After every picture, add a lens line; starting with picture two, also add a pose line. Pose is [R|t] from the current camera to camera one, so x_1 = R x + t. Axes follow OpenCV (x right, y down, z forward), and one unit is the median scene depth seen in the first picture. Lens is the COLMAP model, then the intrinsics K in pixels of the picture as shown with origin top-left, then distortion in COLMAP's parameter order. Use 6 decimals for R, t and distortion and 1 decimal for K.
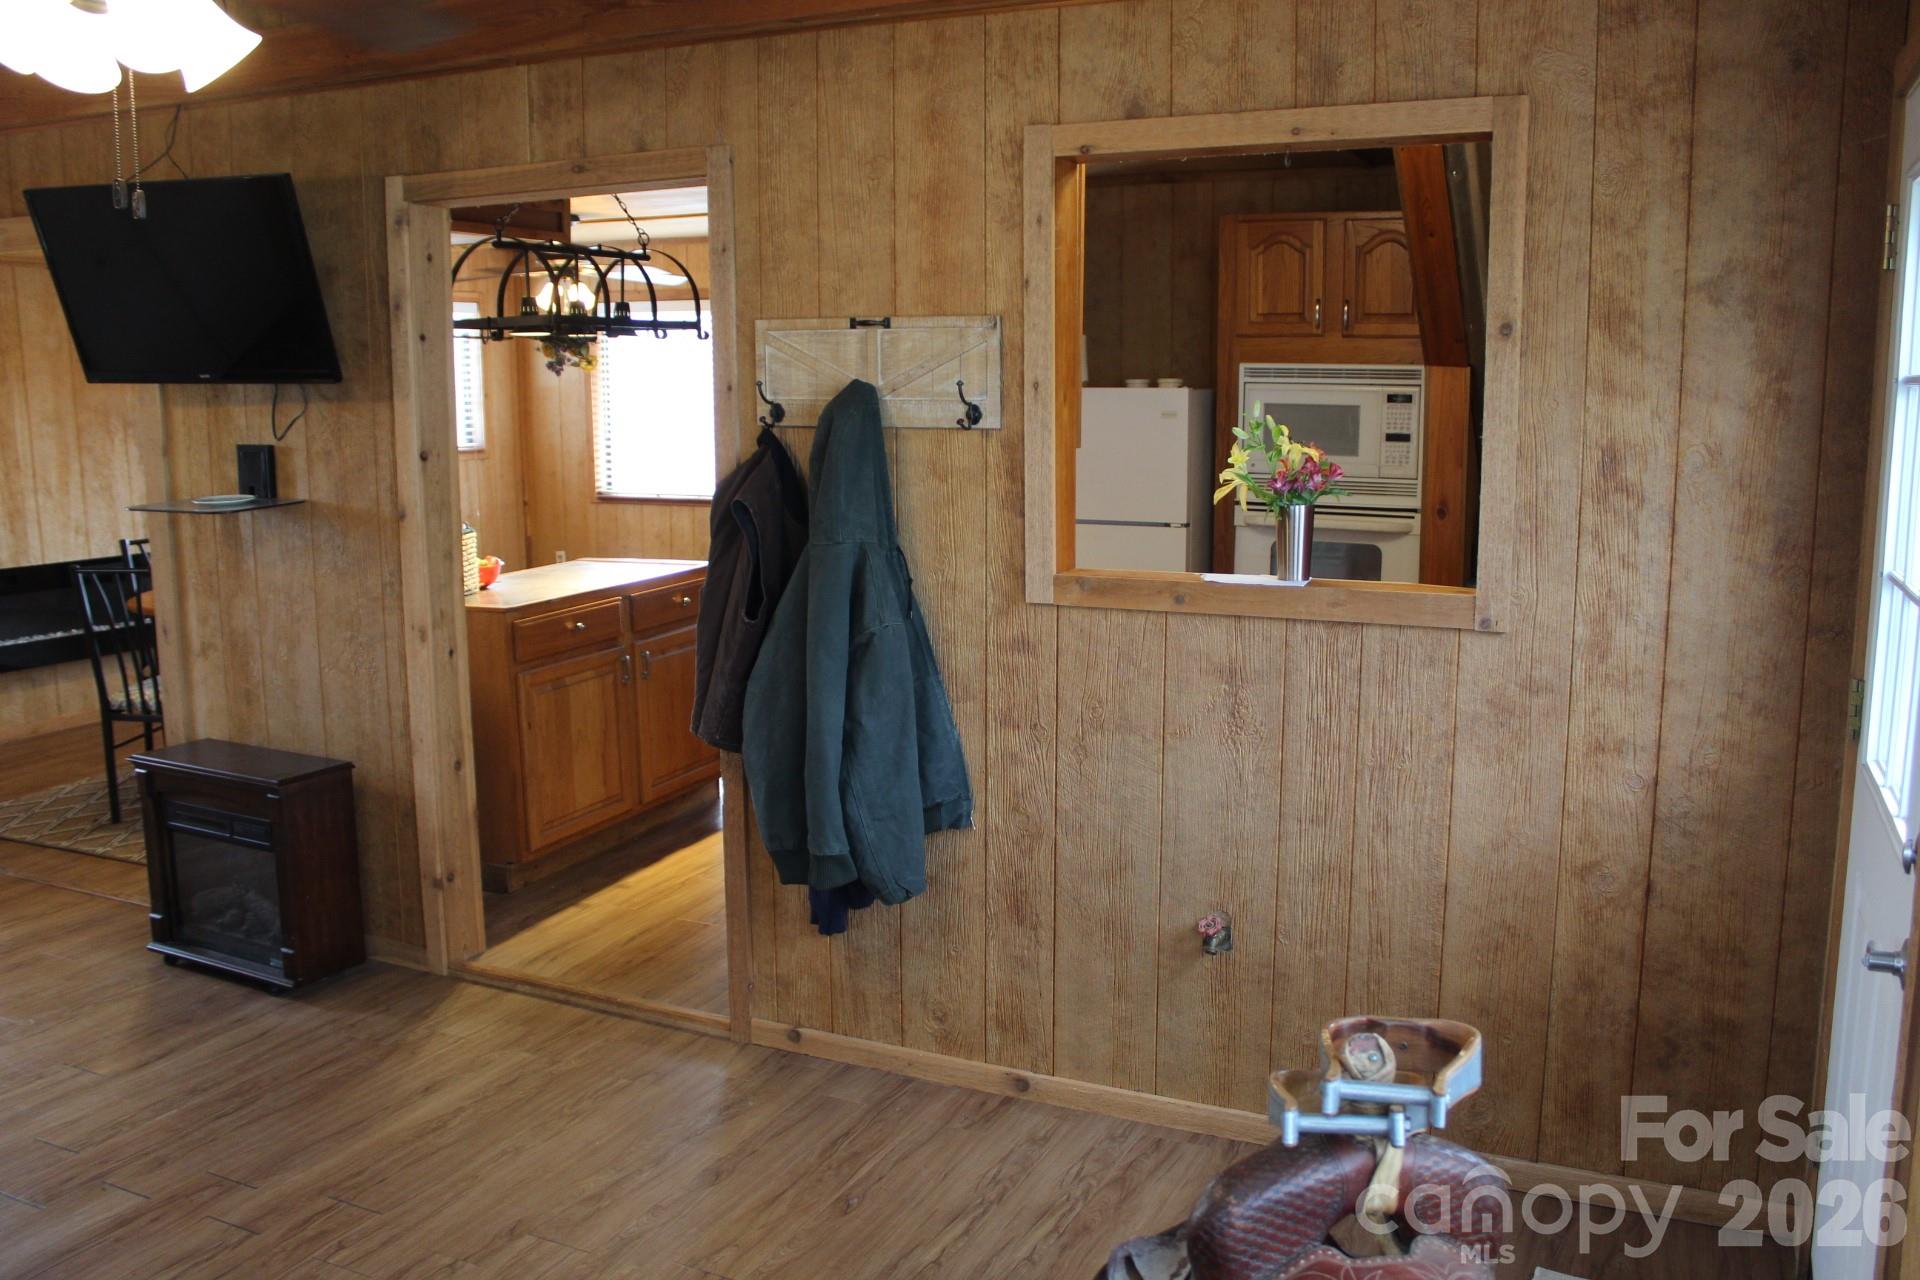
lens RADIAL K [[1597.4, 0, 966.7], [0, 1597.4, 640.1], [0, 0, 1]] dist [-0.165518, 0.143842]
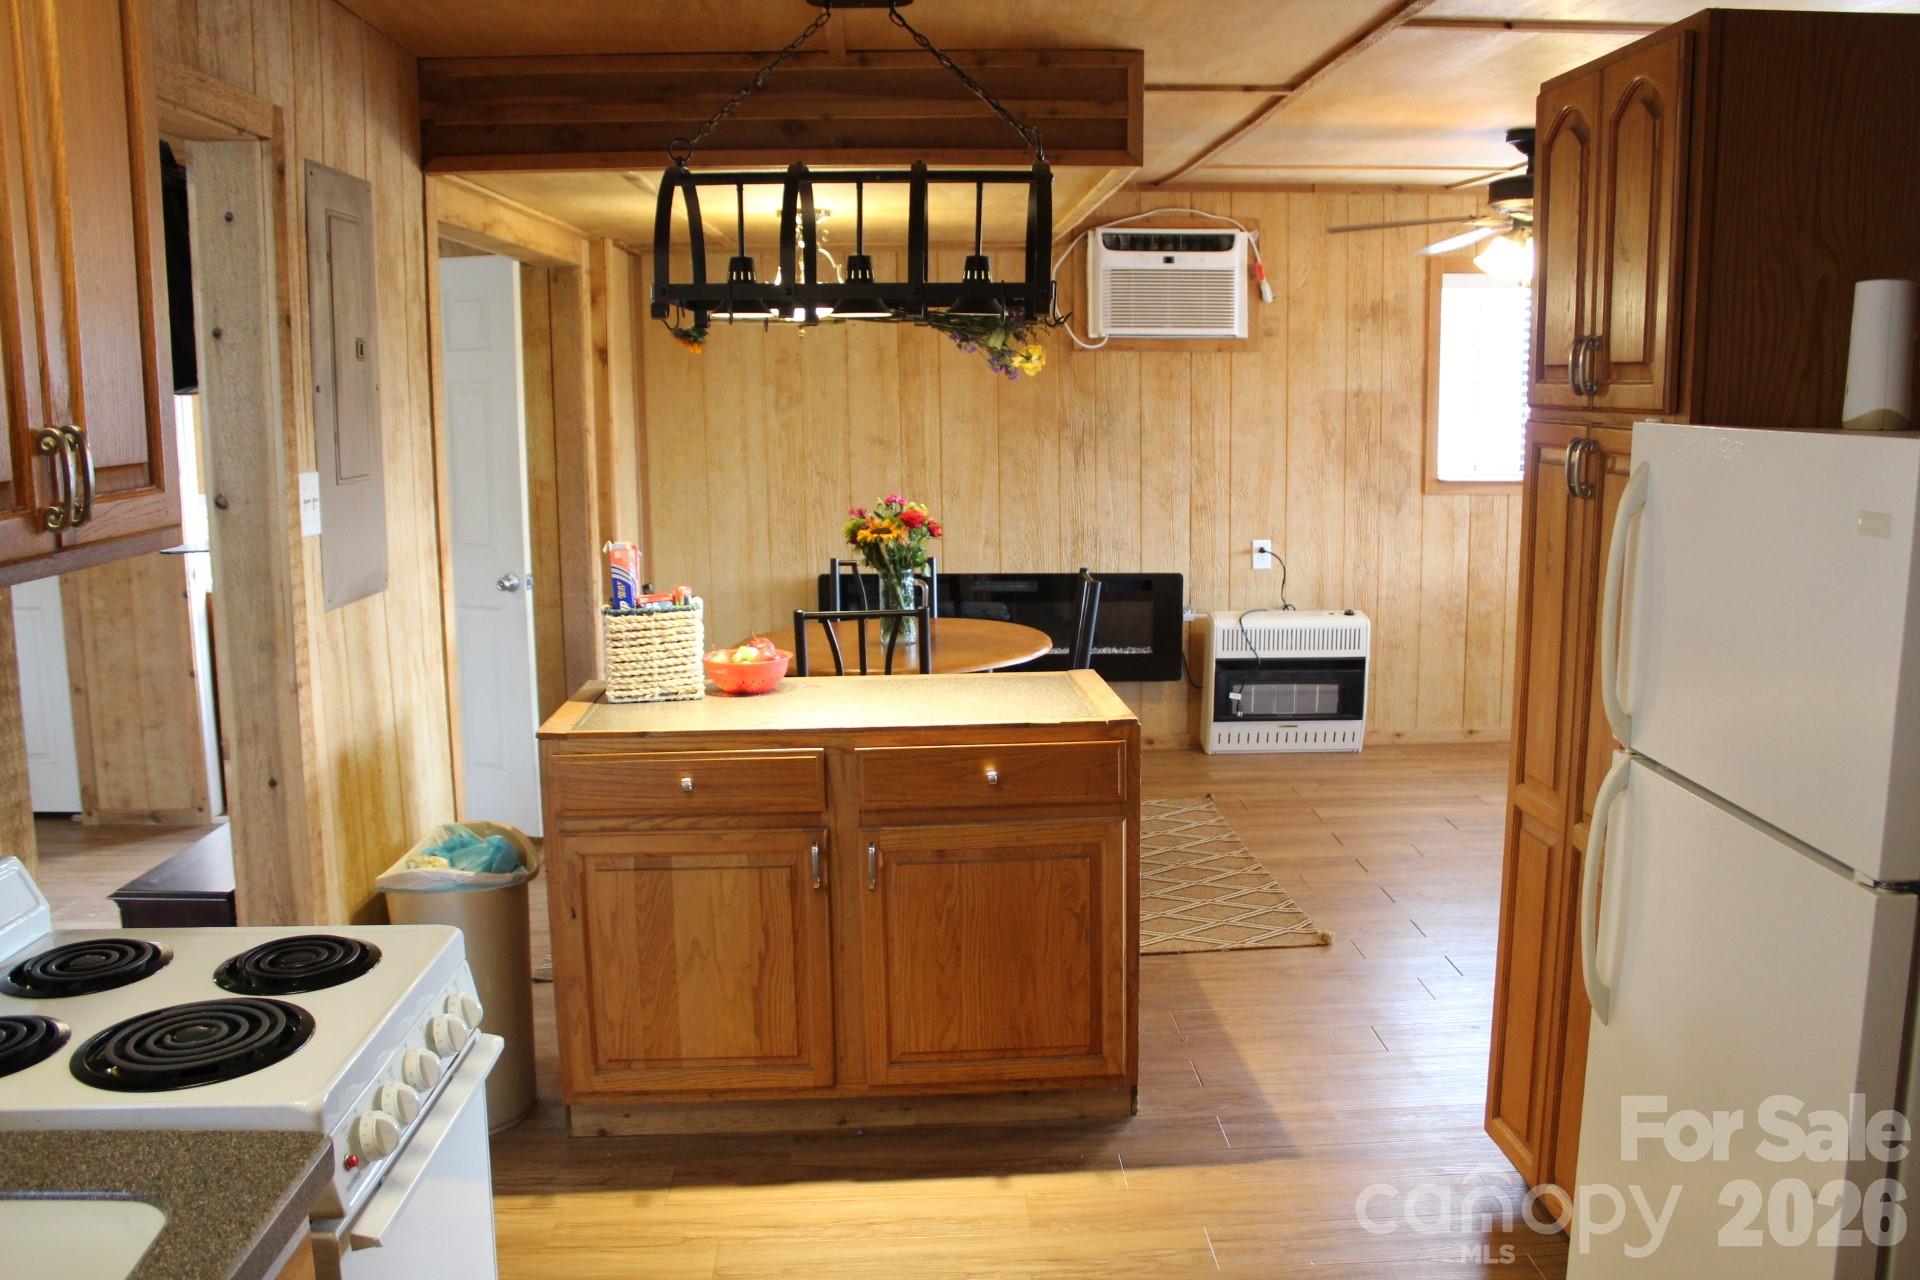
lens RADIAL K [[1597.4, 0, 977.7], [0, 1597.4, 637.0], [0, 0, 1]] dist [-0.165518, 0.143842]
pose [[0.460301, 0.142273, -0.876288, 0.326059], [-0.142199, 0.986146, 0.085414, -0.125814], [0.876300, 0.085291, 0.474155, 0.739139]]
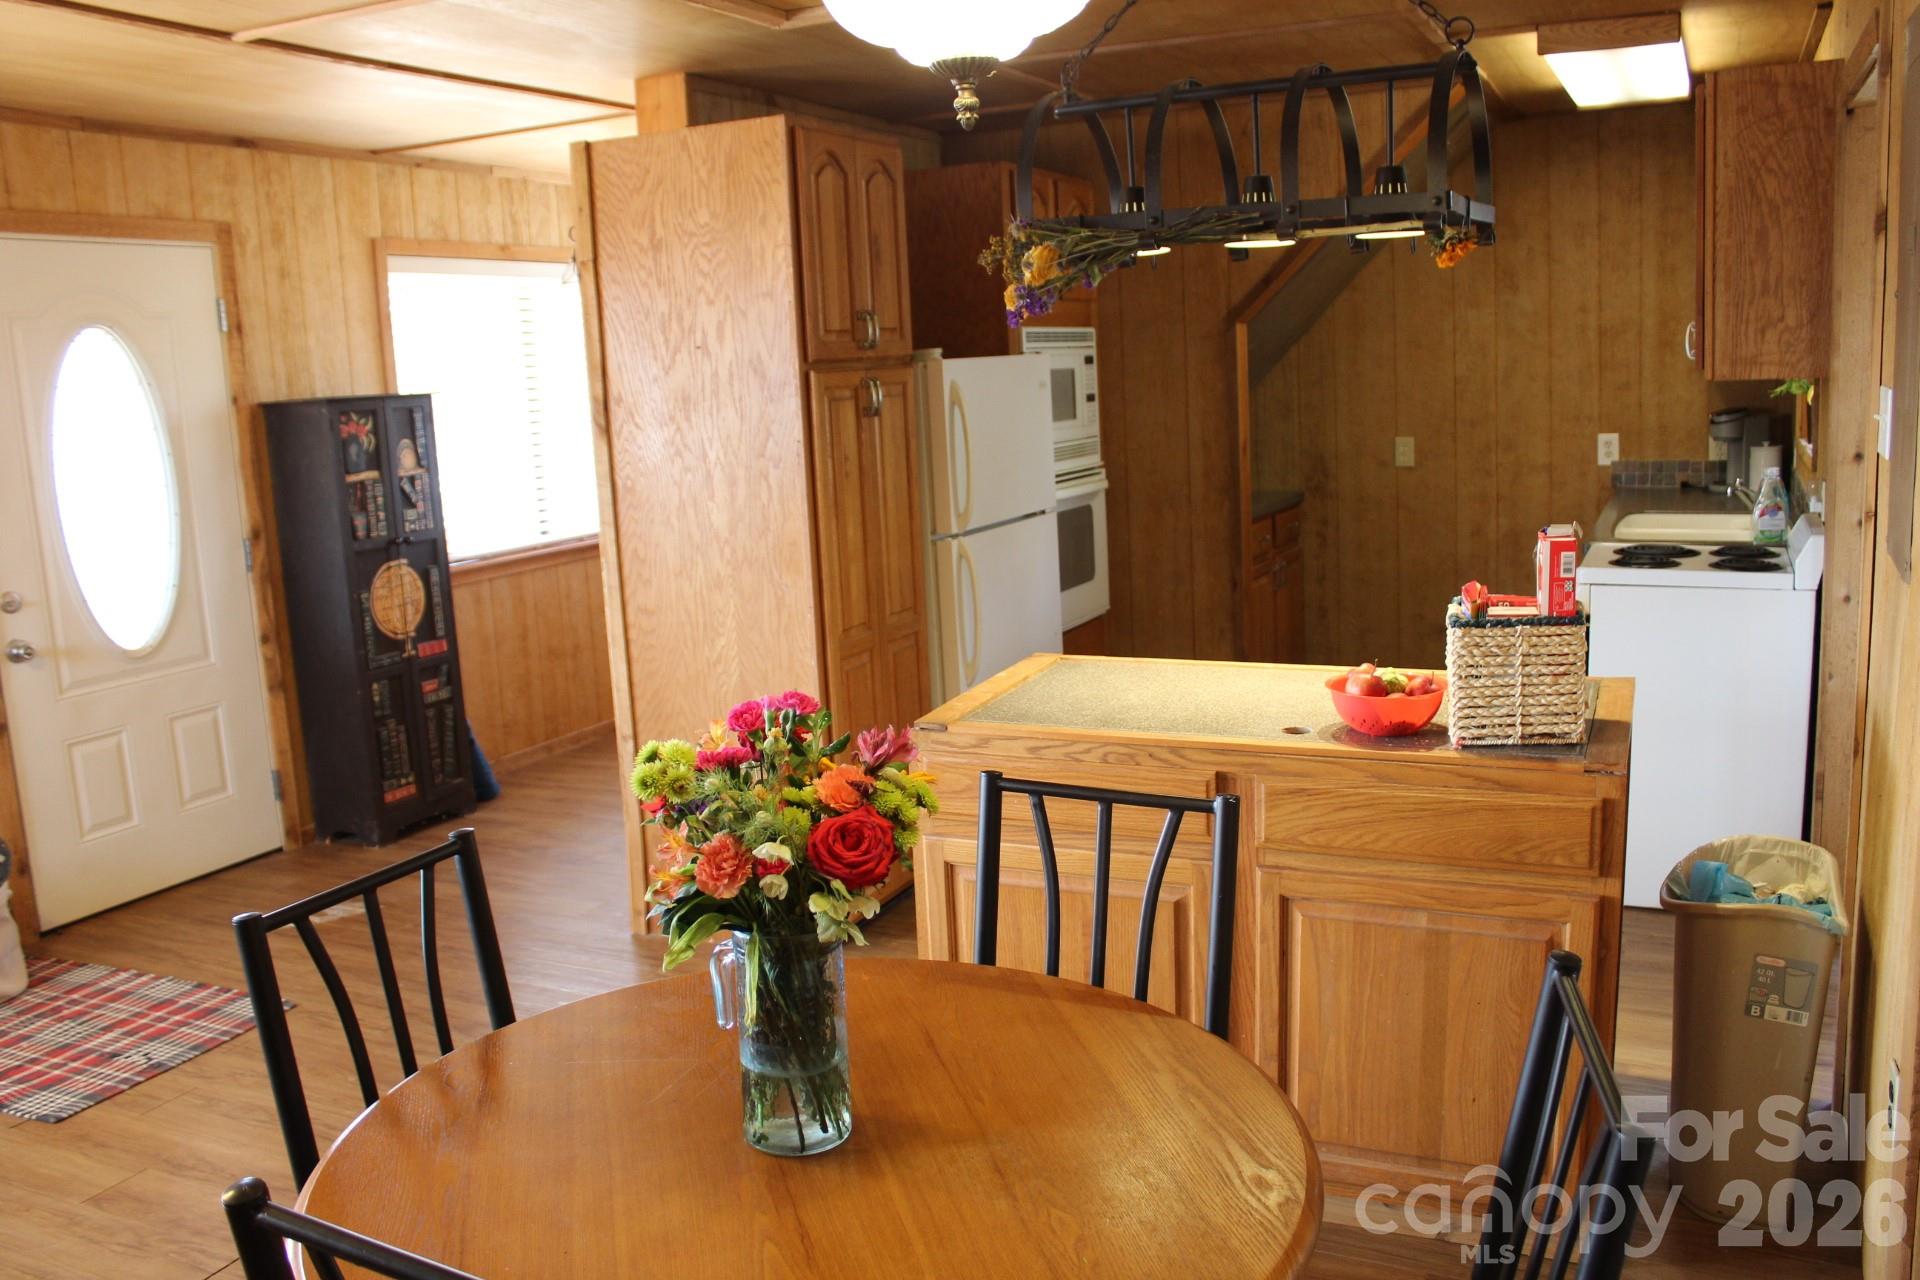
lens RADIAL K [[1597.4, 0, 970.7], [0, 1597.4, 645.5], [0, 0, 1]] dist [-0.165518, 0.143842]
pose [[-0.002460, -0.176030, 0.984382, -0.783671], [0.208798, 0.962597, 0.172656, -0.169181], [-0.977956, 0.205962, 0.034387, 1.077914]]
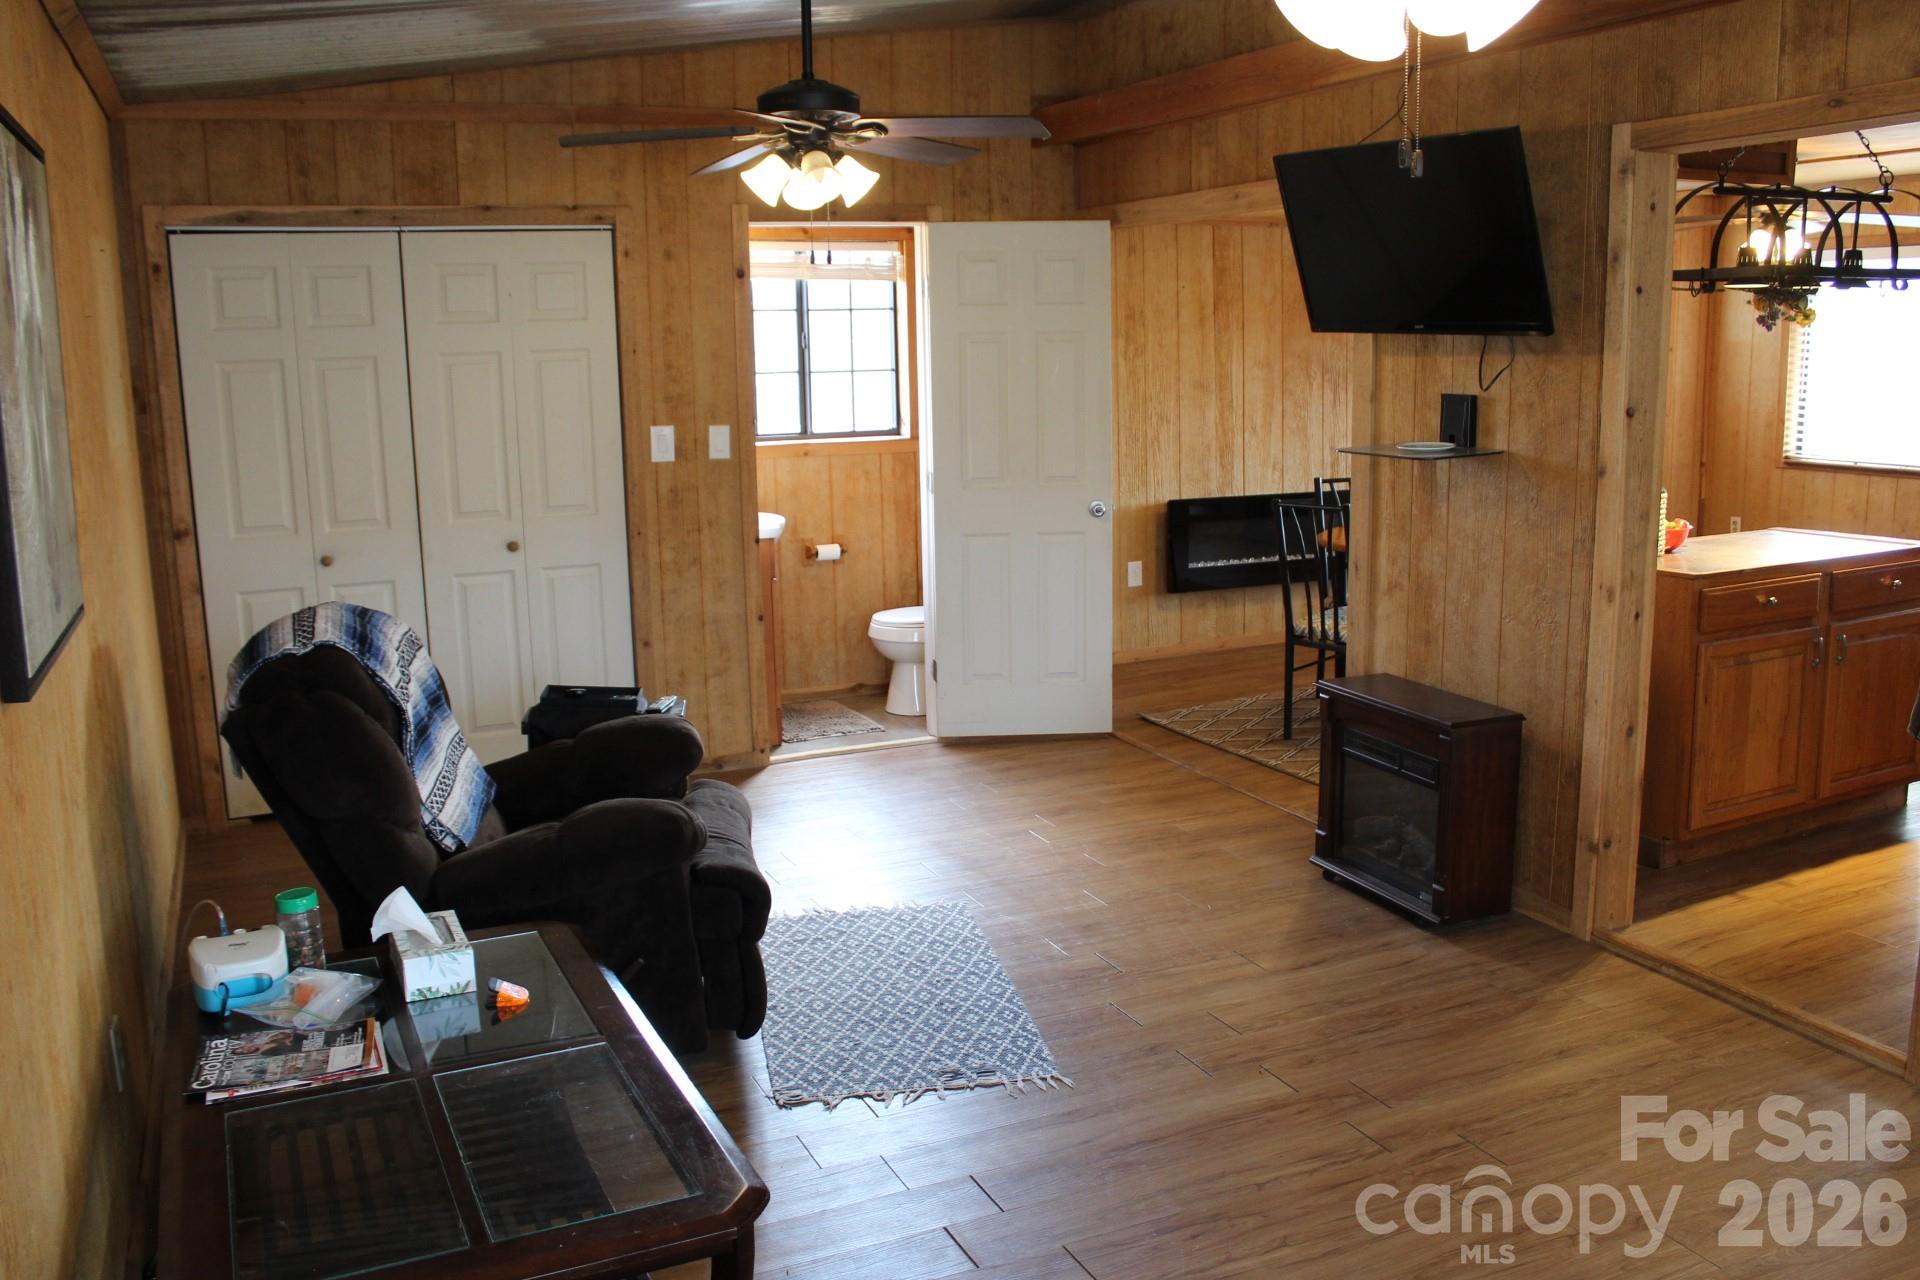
lens RADIAL K [[1597.4, 0, 967.9], [0, 1597.4, 645.0], [0, 0, 1]] dist [-0.165518, 0.143842]
pose [[0.764368, 0.110221, -0.635289, -0.024368], [-0.088579, 0.993889, 0.065860, -0.000643], [0.638666, 0.005931, 0.769461, -0.003524]]
